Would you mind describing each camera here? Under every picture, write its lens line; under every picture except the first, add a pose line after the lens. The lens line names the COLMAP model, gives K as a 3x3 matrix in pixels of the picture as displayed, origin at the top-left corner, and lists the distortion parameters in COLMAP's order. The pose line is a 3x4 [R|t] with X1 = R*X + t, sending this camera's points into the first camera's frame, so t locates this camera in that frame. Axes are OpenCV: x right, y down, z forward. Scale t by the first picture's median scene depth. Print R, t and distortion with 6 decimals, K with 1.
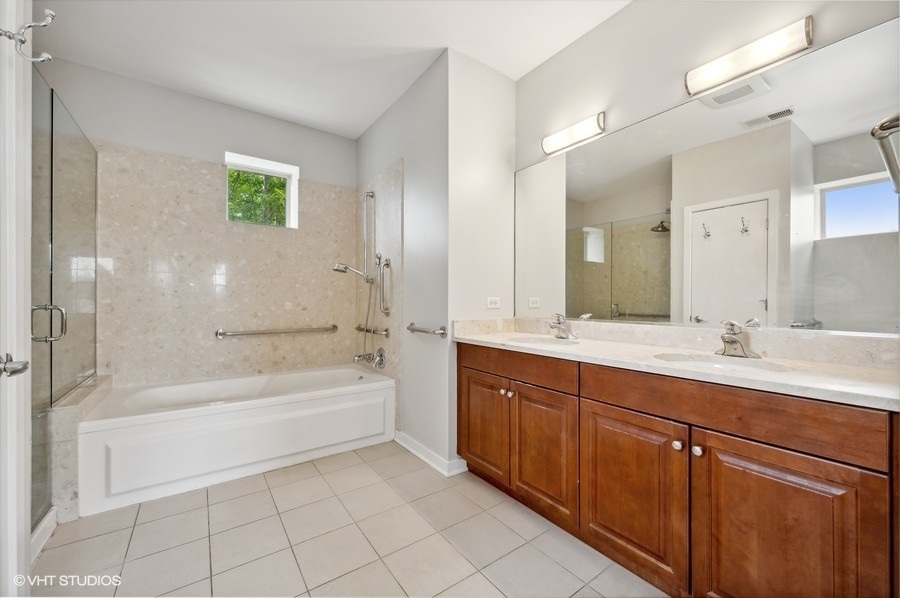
lens RADIAL K [[356.3, 0, 450.8], [0, 356.3, 300.0], [0, 0, 1]] dist [-0.000966, 0.000531]
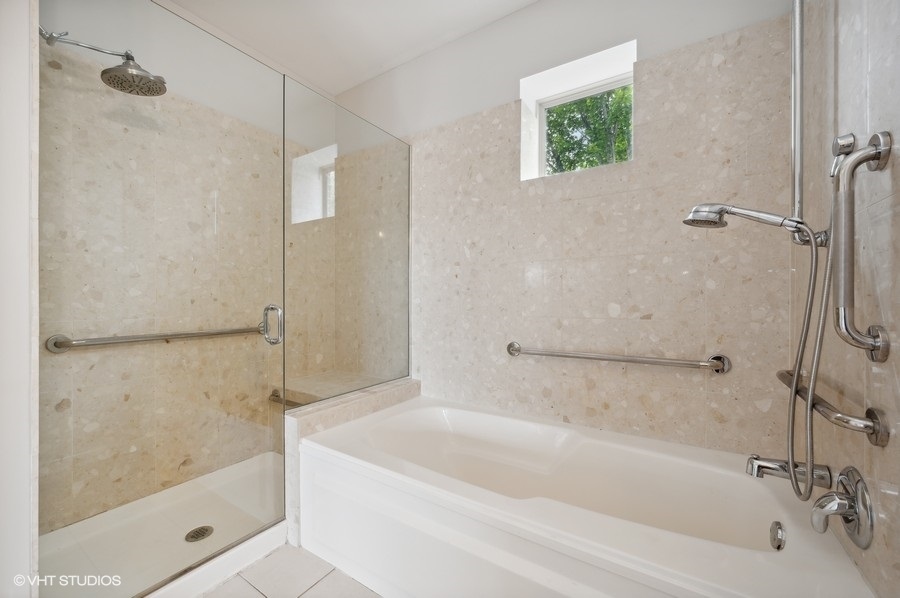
lens RADIAL K [[356.3, 0, 449.1], [0, 356.3, 300.6], [0, 0, 1]] dist [-0.000966, 0.000531]
pose [[0.363213, -0.001079, -0.931706, -0.051482], [0.001609, 0.999999, -0.000531, 0.002304], [0.931705, -0.001306, 0.363214, 0.613320]]
